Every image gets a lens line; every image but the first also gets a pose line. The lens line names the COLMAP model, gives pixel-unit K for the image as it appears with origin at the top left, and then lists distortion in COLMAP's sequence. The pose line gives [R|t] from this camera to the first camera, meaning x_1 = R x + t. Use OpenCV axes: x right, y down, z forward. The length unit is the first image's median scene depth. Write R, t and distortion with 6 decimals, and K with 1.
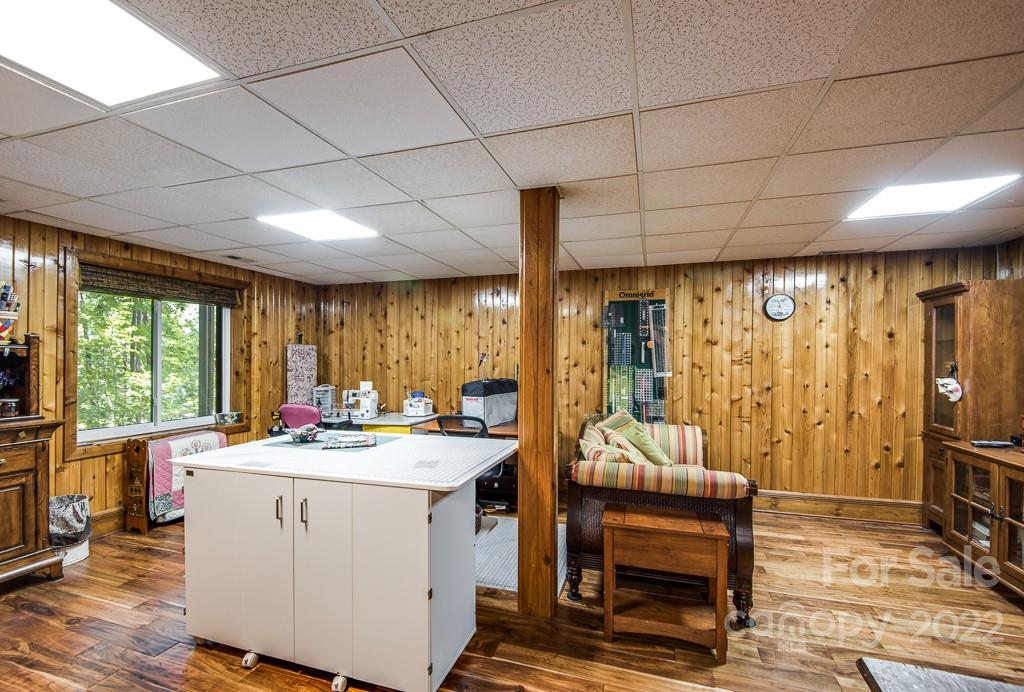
lens RADIAL K [[467.0, 0, 491.6], [0, 467.0, 364.3], [0, 0, 1]] dist [0.004398, -0.001097]
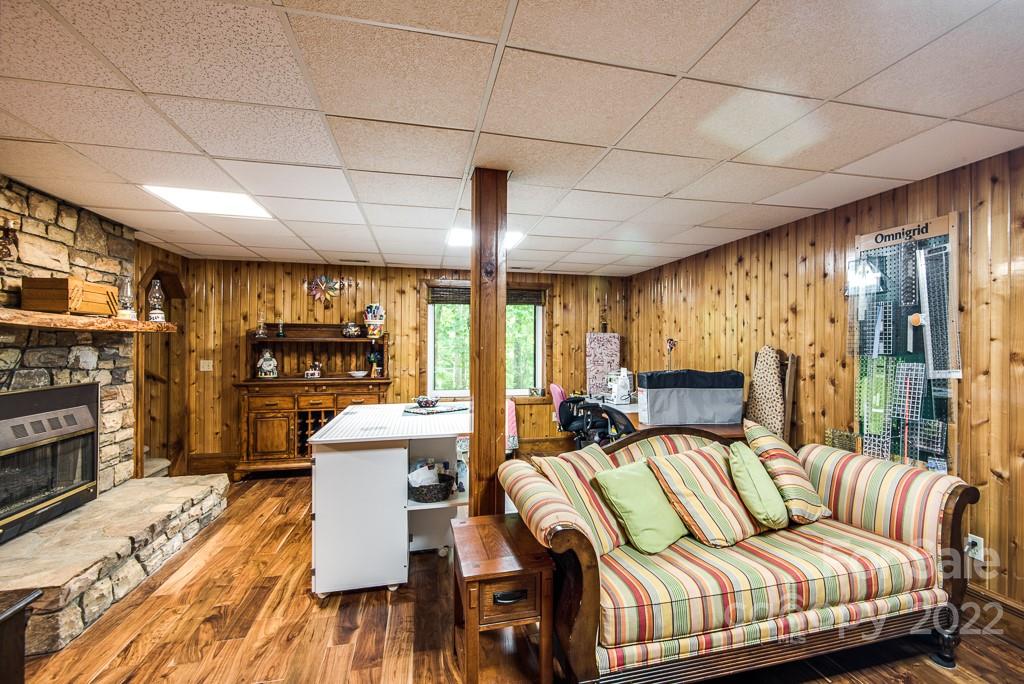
lens RADIAL K [[479.7, 0, 544.3], [0, 479.7, 343.3], [0, 0, 1]] dist [-0.000751, -0.000641]
pose [[0.555456, -0.004689, -0.831533, 0.558490], [-0.009518, 0.999883, -0.011996, -0.002736], [0.831492, 0.014578, 0.555346, 0.306983]]
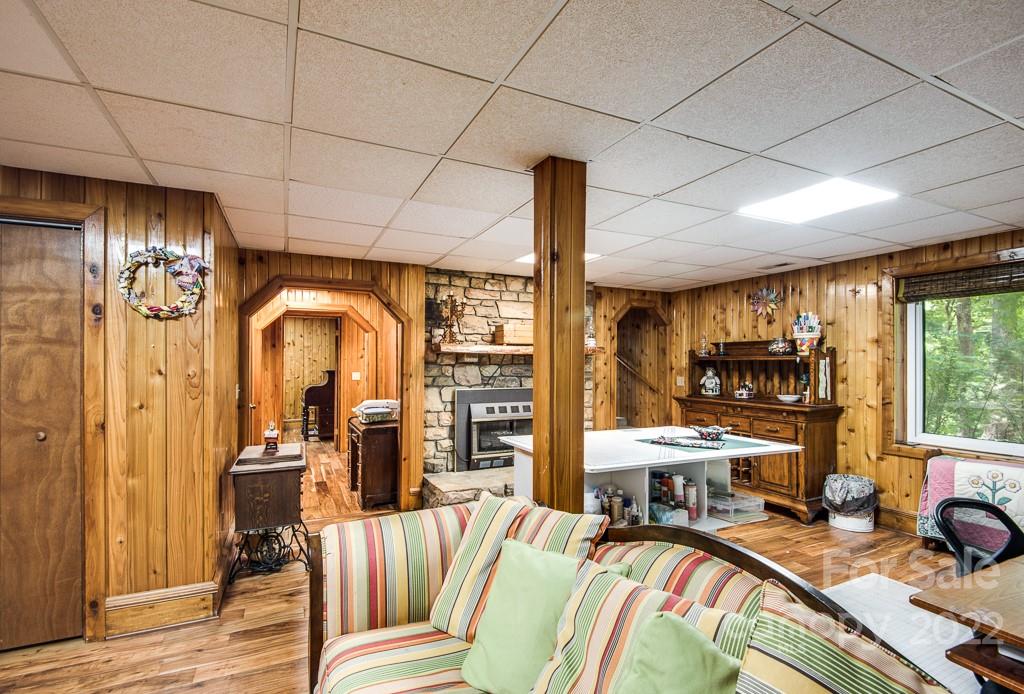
lens RADIAL K [[467.0, 0, 501.9], [0, 467.0, 361.6], [0, 0, 1]] dist [0.004398, -0.001097]
pose [[-0.715508, -0.005020, -0.698587, 0.428771], [-0.011635, 0.999921, 0.004732, -0.010777], [0.698508, 0.011514, -0.715509, 0.859336]]
